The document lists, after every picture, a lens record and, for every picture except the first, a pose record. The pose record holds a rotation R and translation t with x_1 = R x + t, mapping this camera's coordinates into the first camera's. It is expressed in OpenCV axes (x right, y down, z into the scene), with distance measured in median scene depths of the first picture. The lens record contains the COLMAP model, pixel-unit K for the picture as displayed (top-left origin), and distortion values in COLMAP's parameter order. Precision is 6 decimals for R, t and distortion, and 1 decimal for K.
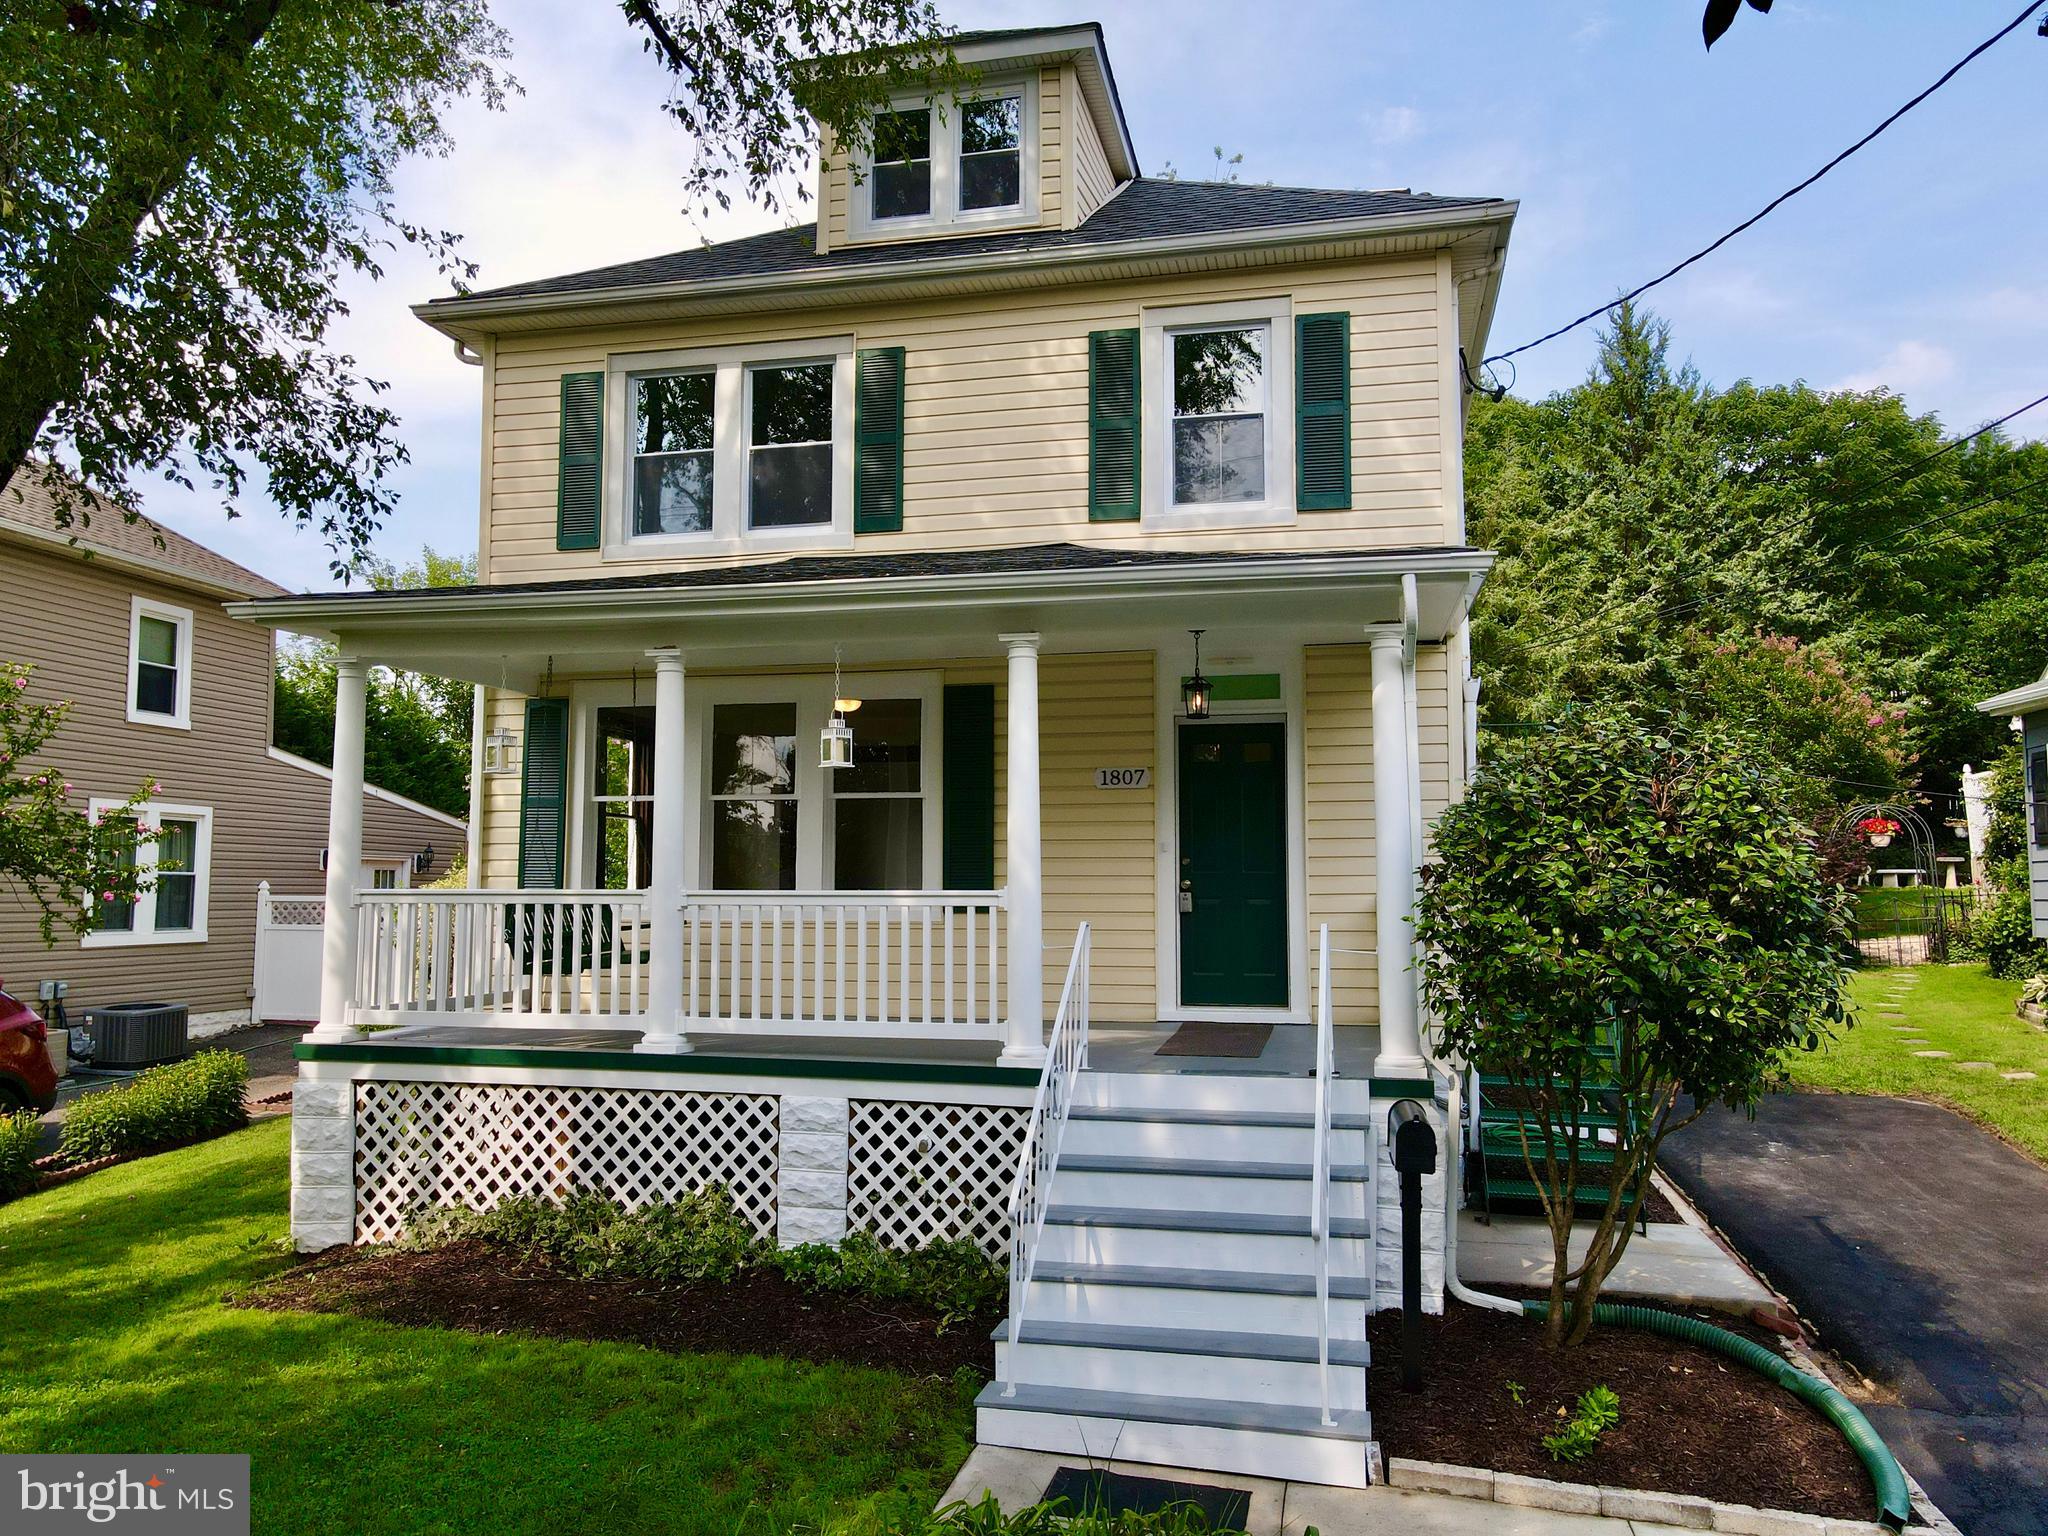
lens RADIAL K [[1448.0, 0, 1022.7], [0, 1448.0, 767.3], [0, 0, 1]] dist [-0.000621, 0.009625]
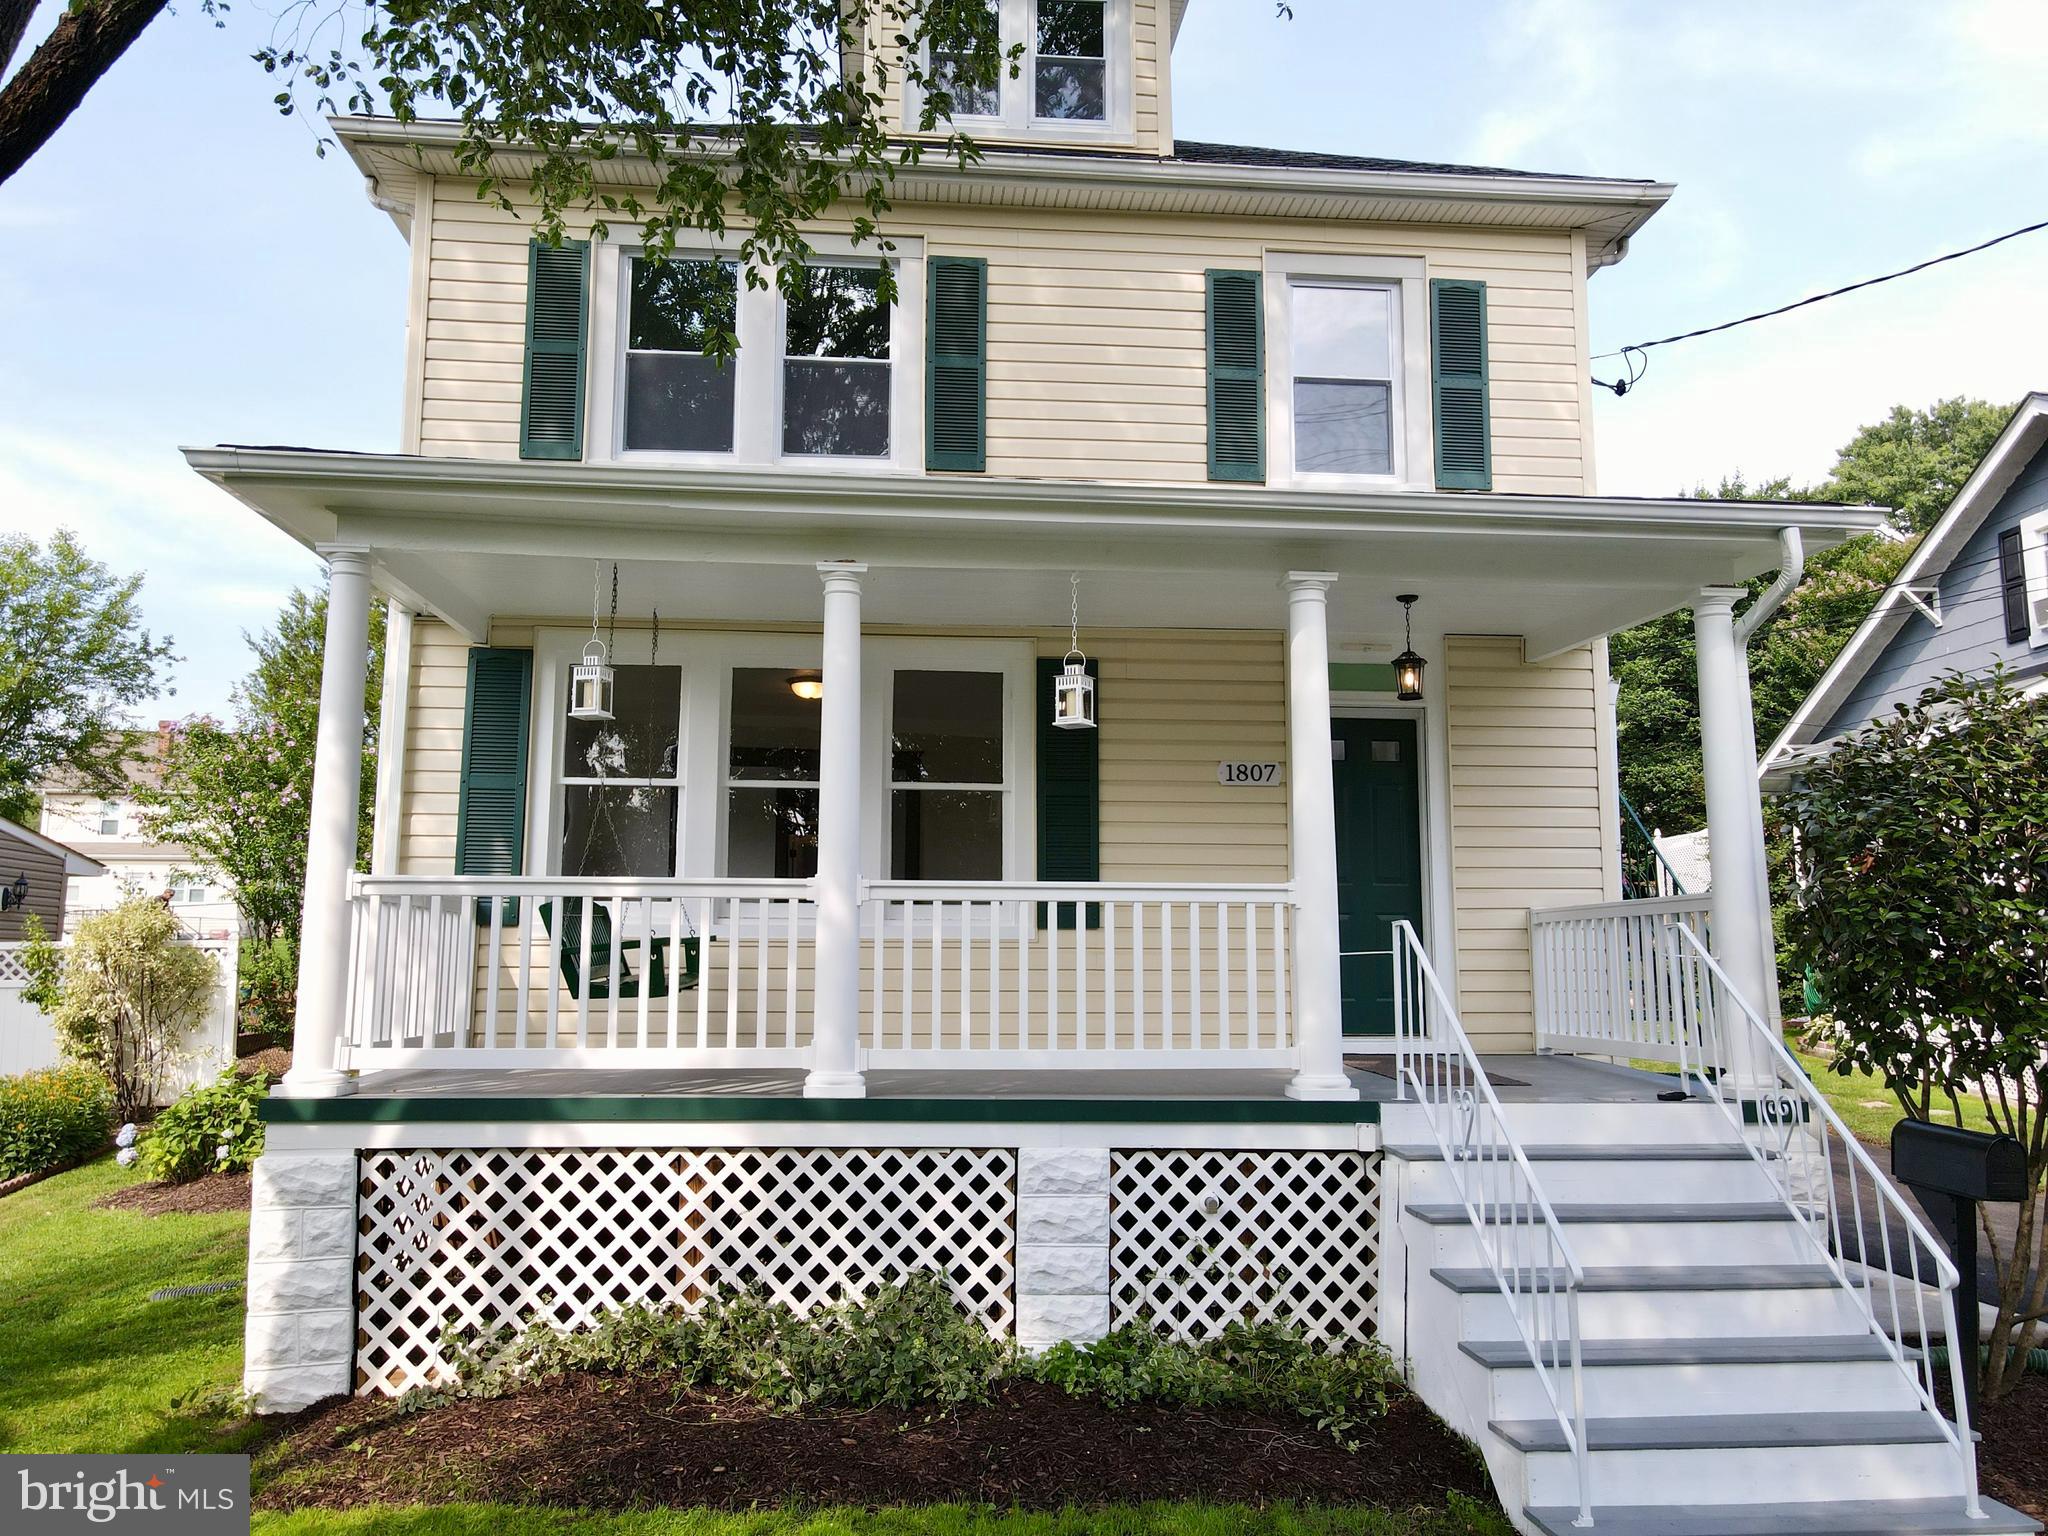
lens RADIAL K [[1448.0, 0, 1024.7], [0, 1448.0, 771.6], [0, 0, 1]] dist [-0.000621, 0.009625]
pose [[0.956065, 0.040930, 0.290284, -0.387171], [-0.027719, 0.998390, -0.049481, 0.065810], [-0.291842, 0.039261, 0.955660, 0.259536]]
